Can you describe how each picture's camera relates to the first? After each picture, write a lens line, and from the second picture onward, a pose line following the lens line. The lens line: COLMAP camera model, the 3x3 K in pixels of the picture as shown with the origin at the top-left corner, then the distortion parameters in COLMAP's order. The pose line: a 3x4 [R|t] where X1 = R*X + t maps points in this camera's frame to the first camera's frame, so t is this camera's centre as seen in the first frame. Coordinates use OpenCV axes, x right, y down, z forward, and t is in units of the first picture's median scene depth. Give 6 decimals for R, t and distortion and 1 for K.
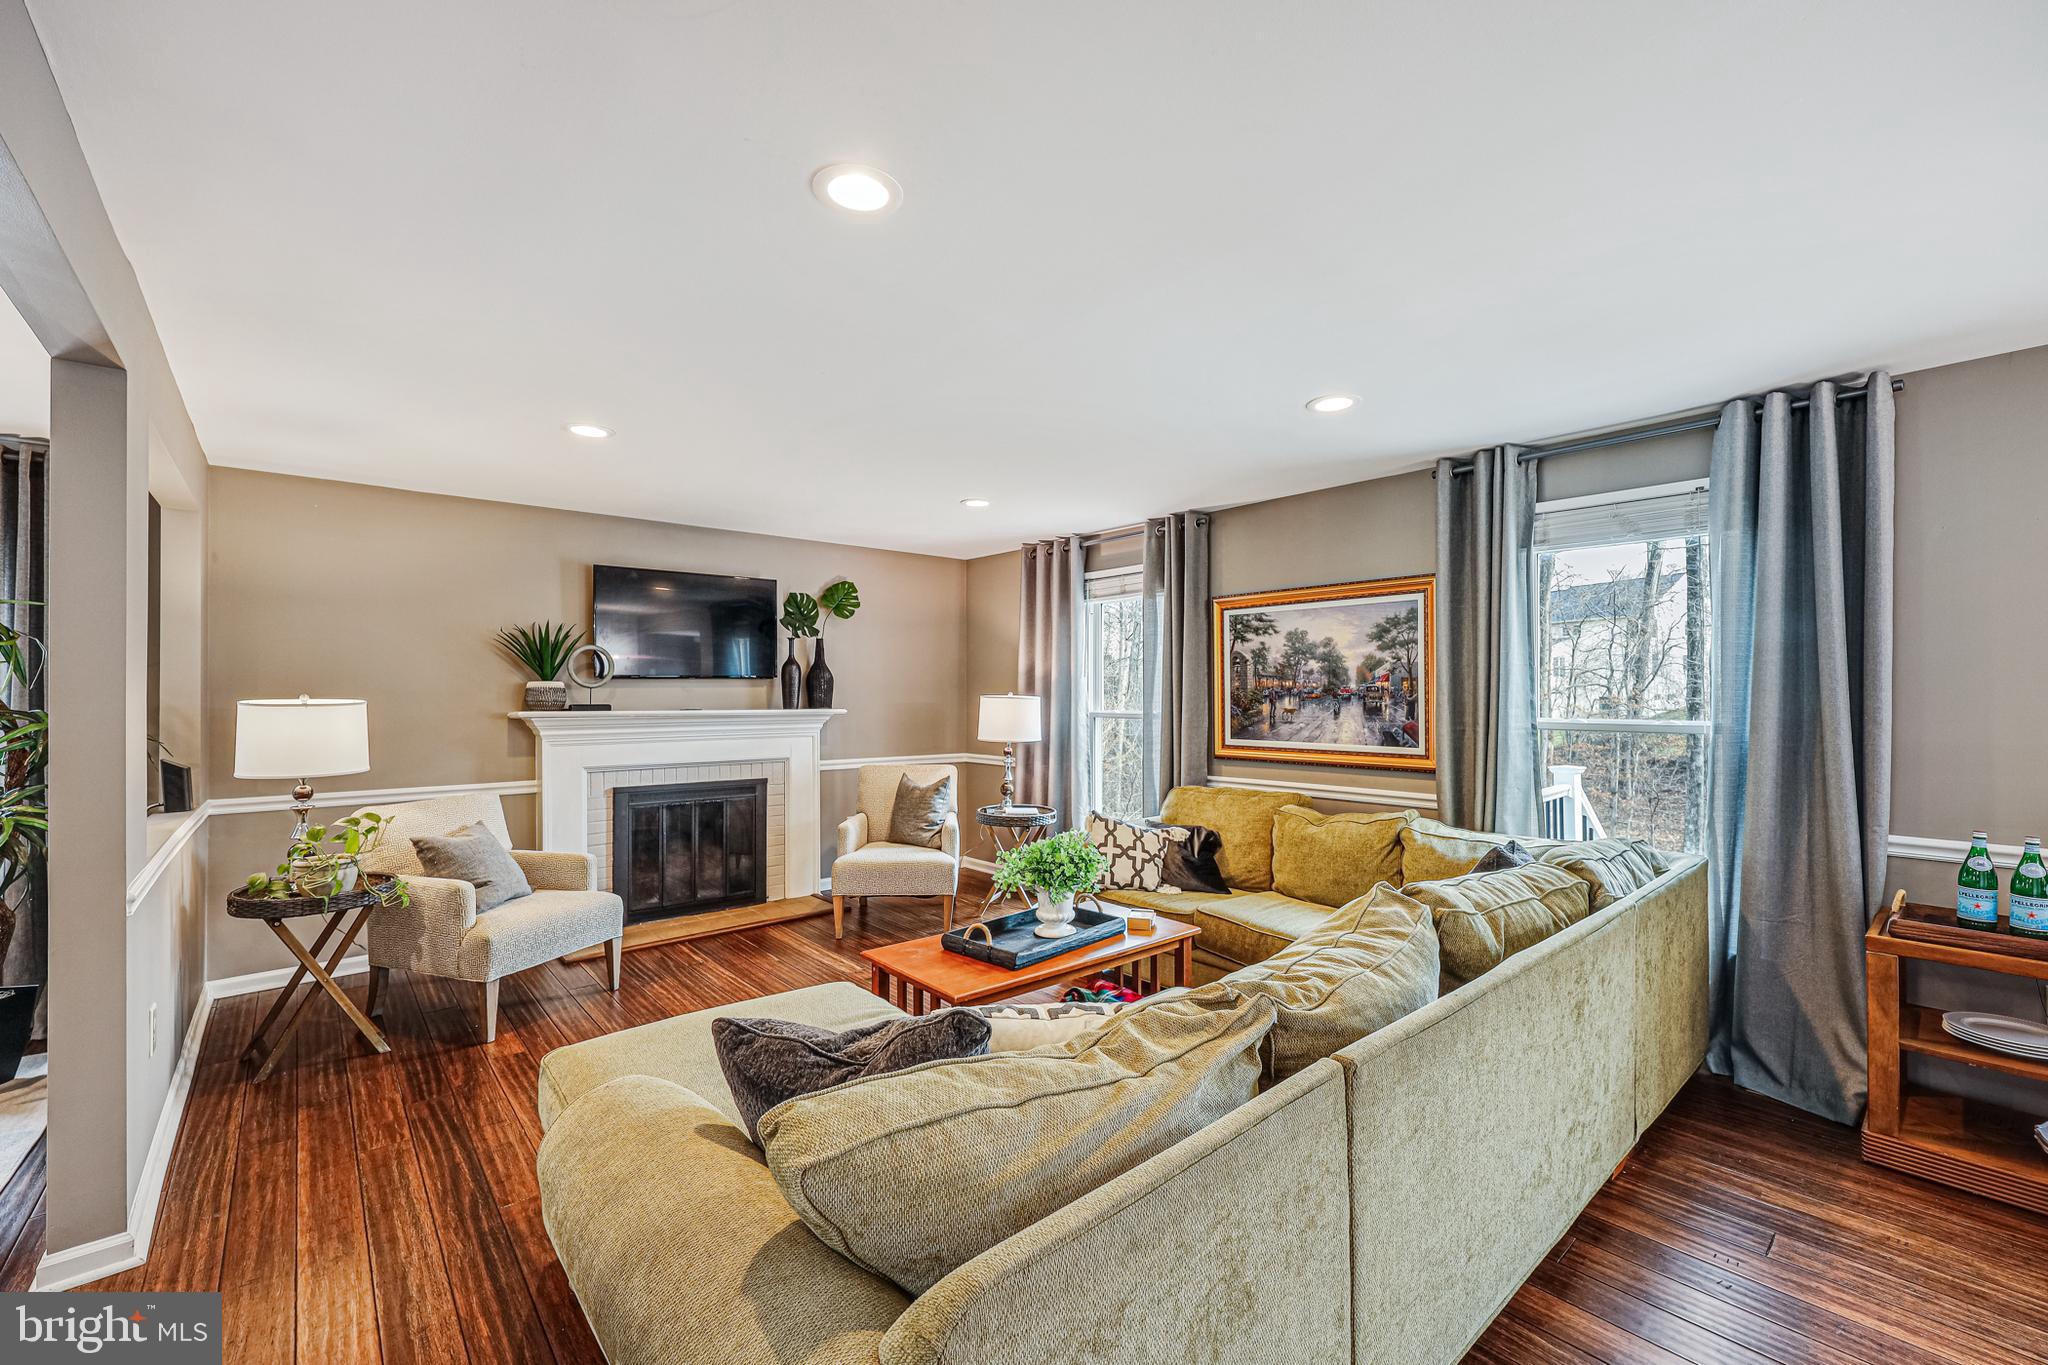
lens RADIAL K [[832.6, 0, 1030.7], [0, 832.6, 697.1], [0, 0, 1]] dist [0.001297, 0.000704]
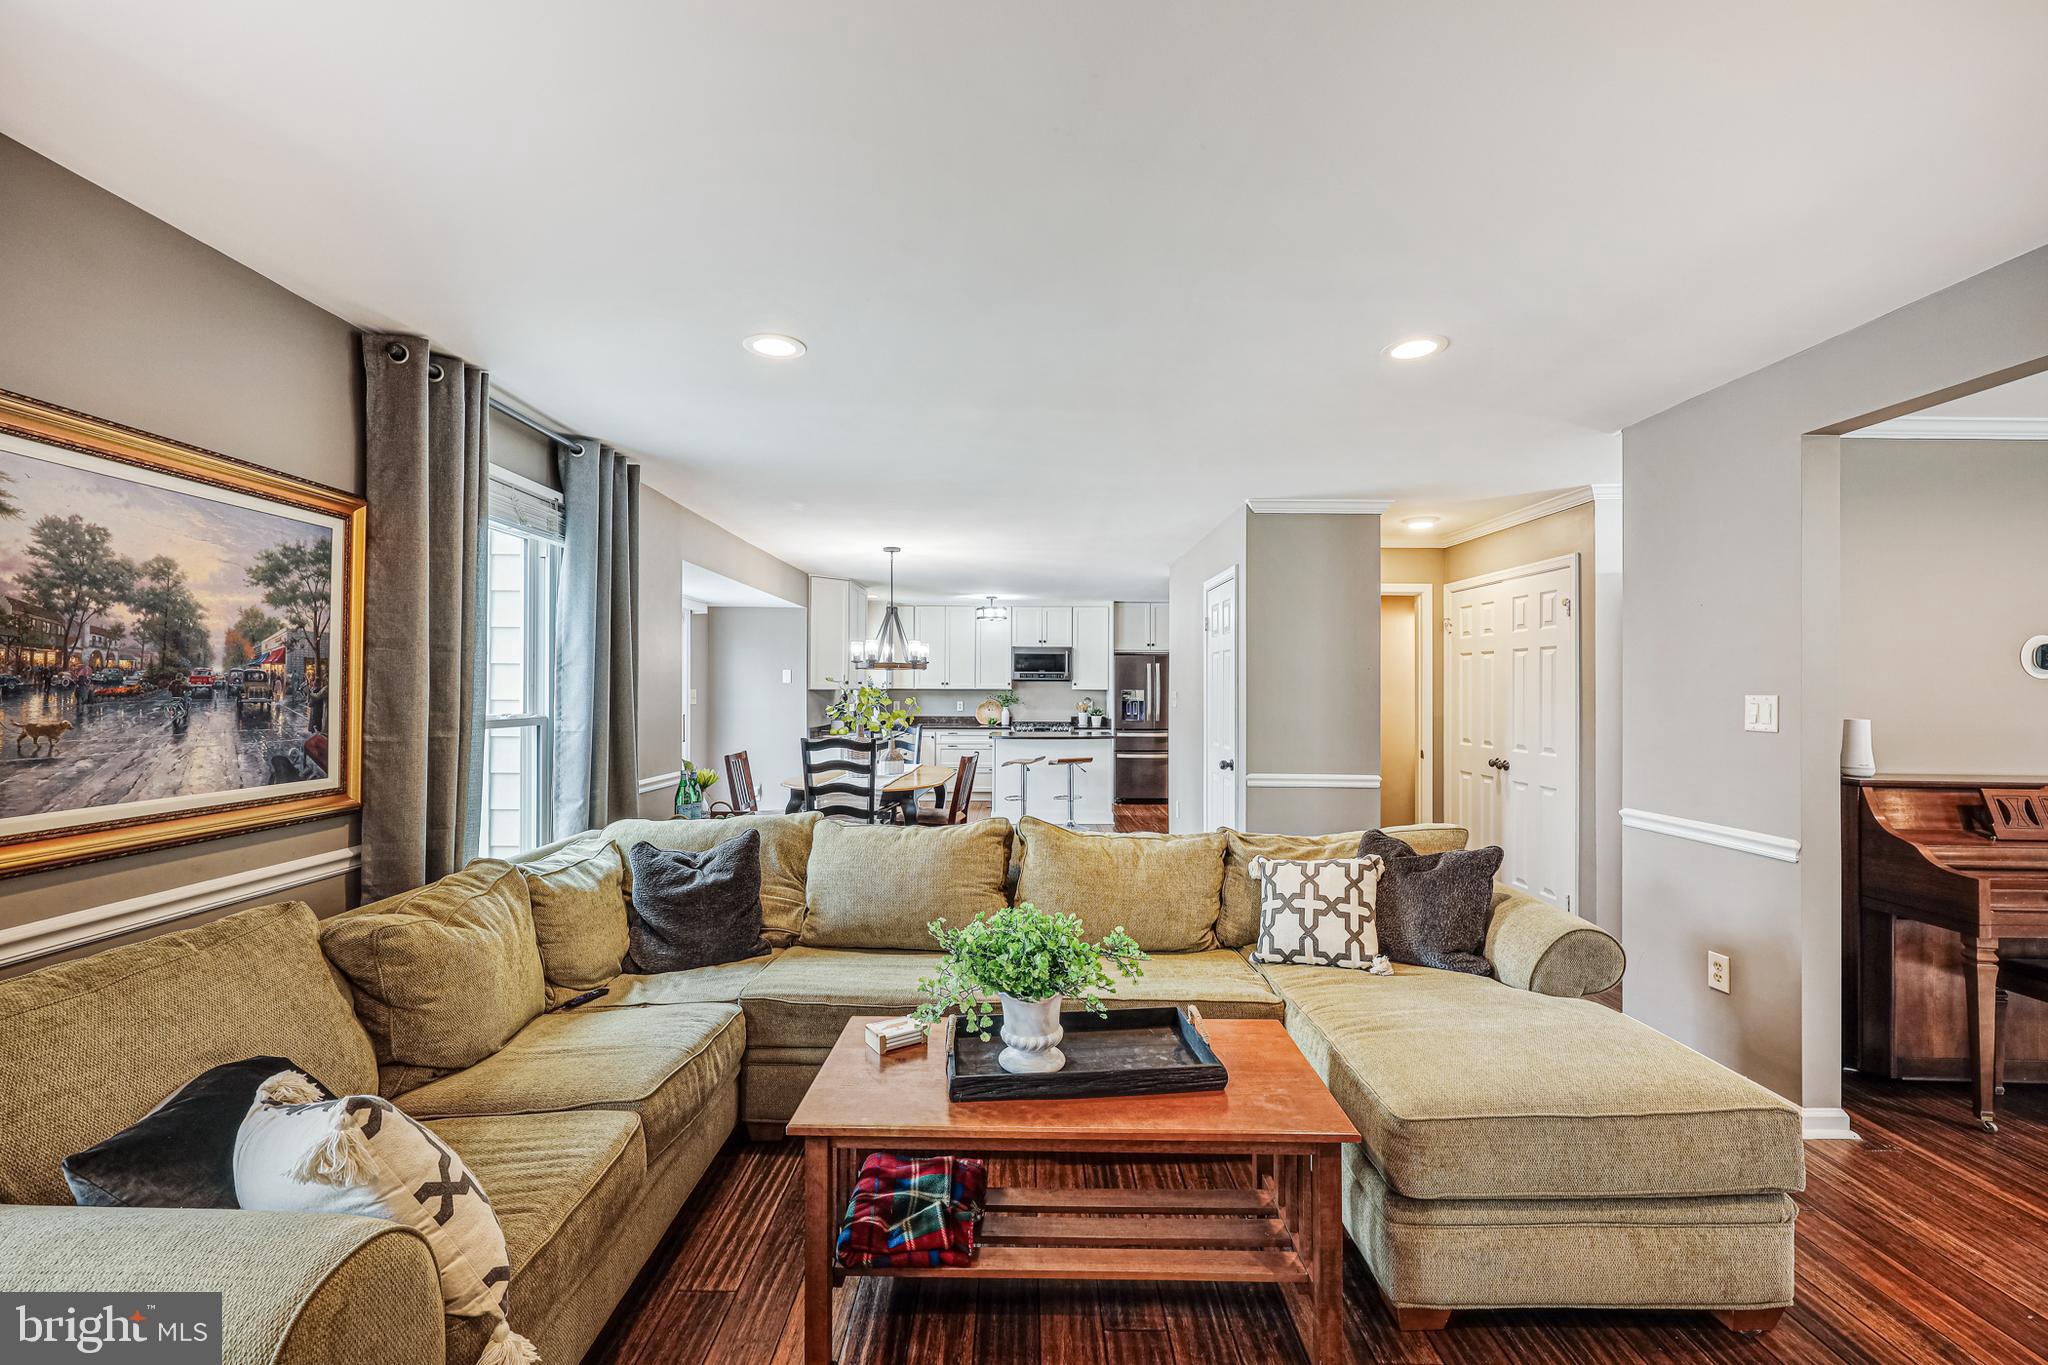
lens RADIAL K [[832.6, 0, 1010.8], [0, 832.6, 679.9], [0, 0, 1]] dist [0.001297, 0.000704]
pose [[-0.733960, 0.005675, 0.679169, -0.260957], [-0.001661, 0.999947, -0.010150, -0.003076], [-0.679190, -0.008578, -0.733912, 0.981905]]
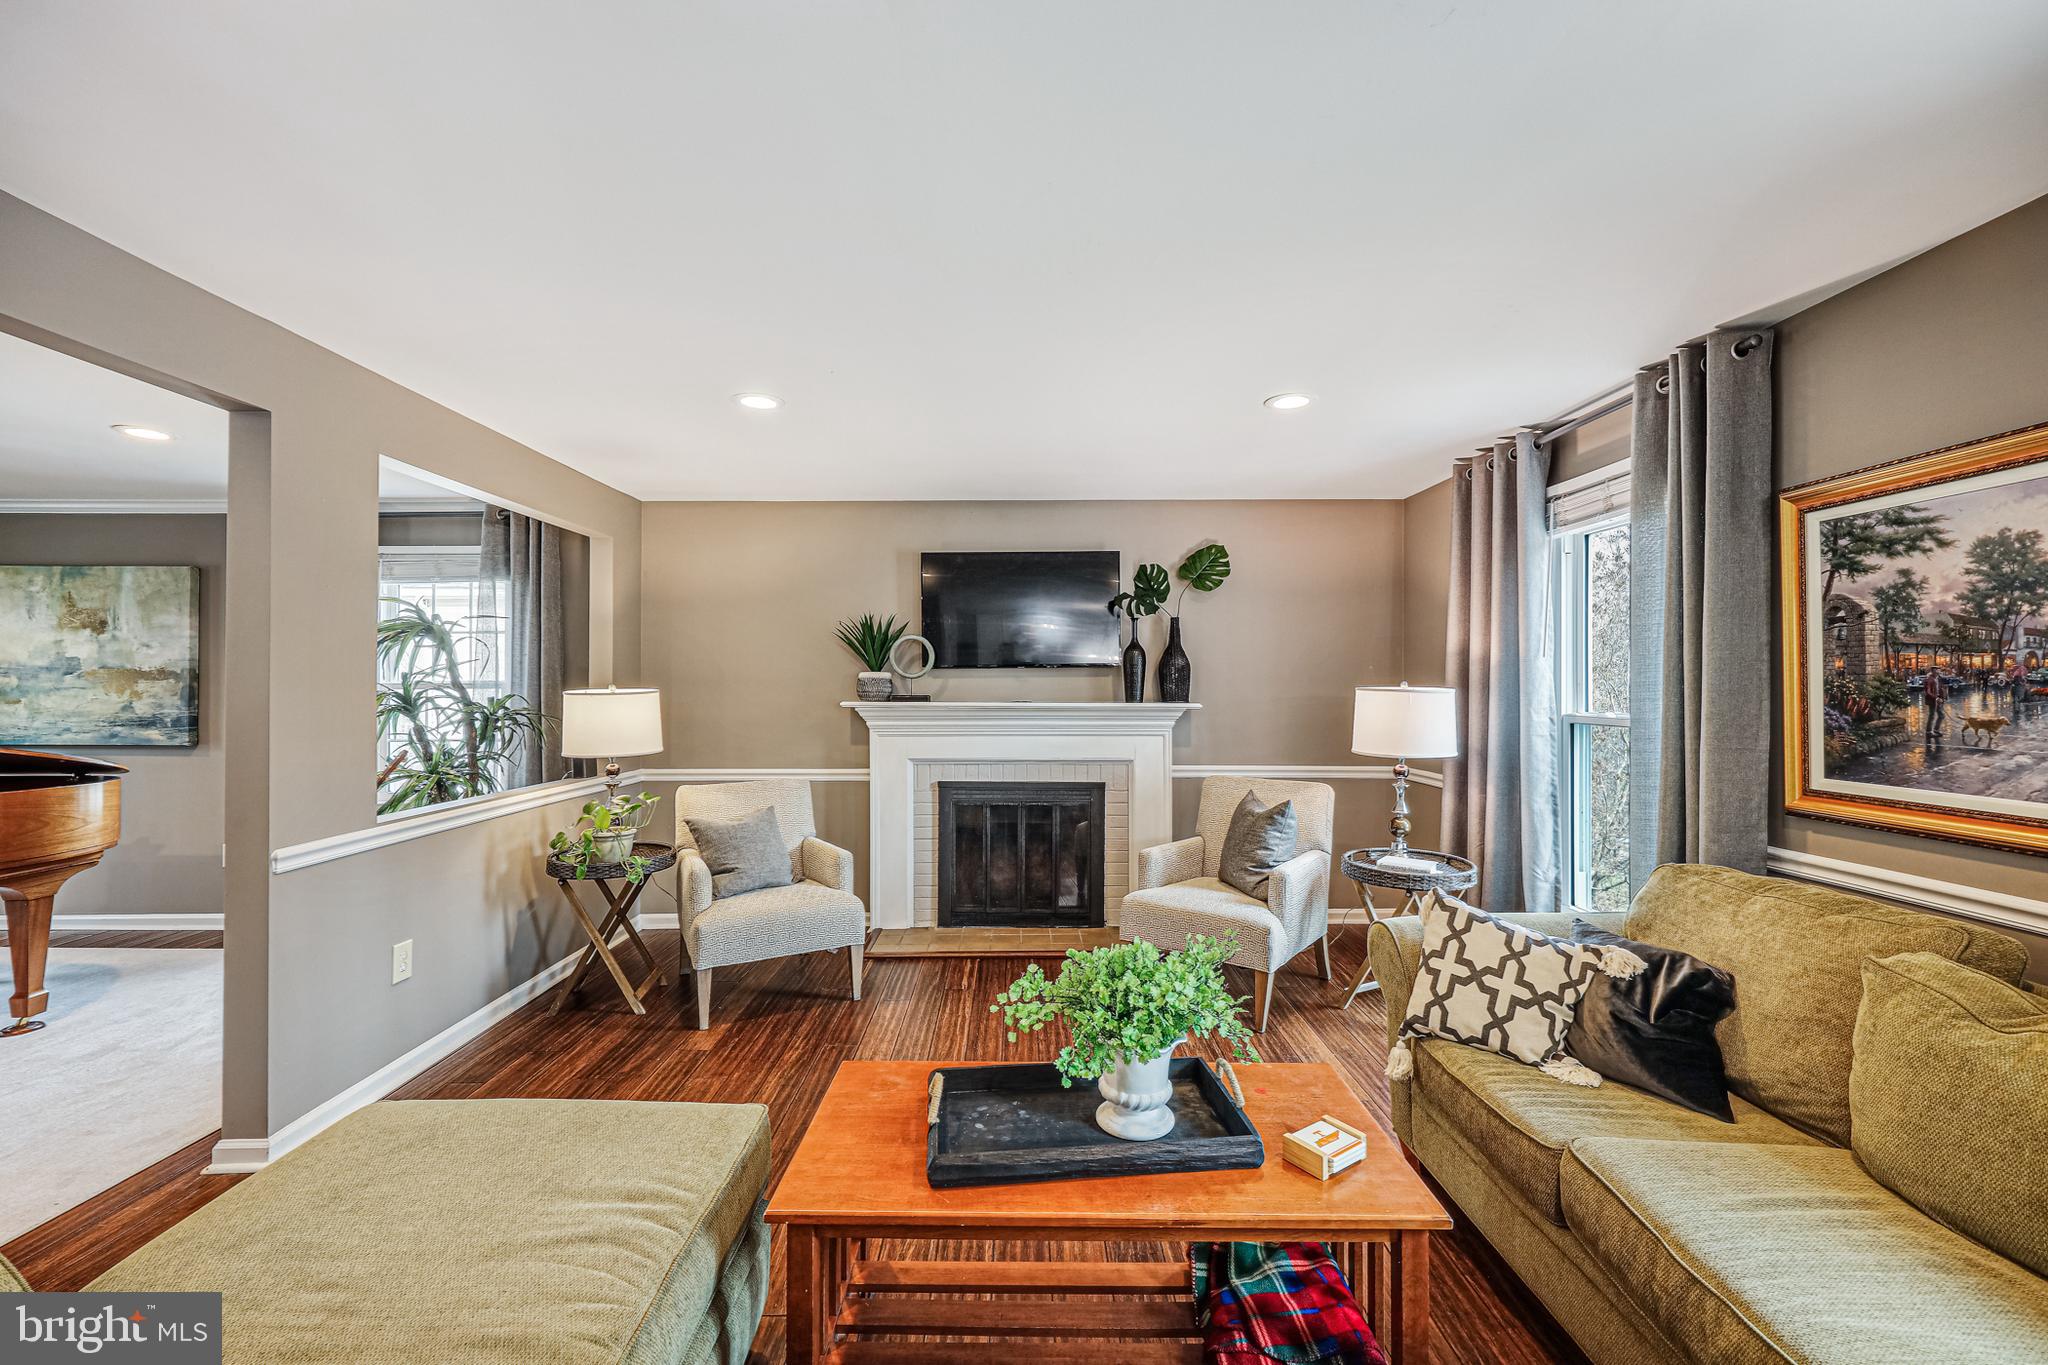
lens RADIAL K [[832.6, 0, 1026.4], [0, 832.6, 680.6], [0, 0, 1]] dist [0.001297, 0.000704]
pose [[0.752974, -0.002985, -0.658043, 0.223167], [-0.002326, 0.999971, -0.007198, -0.001698], [0.658046, 0.006951, 0.752946, 0.354843]]
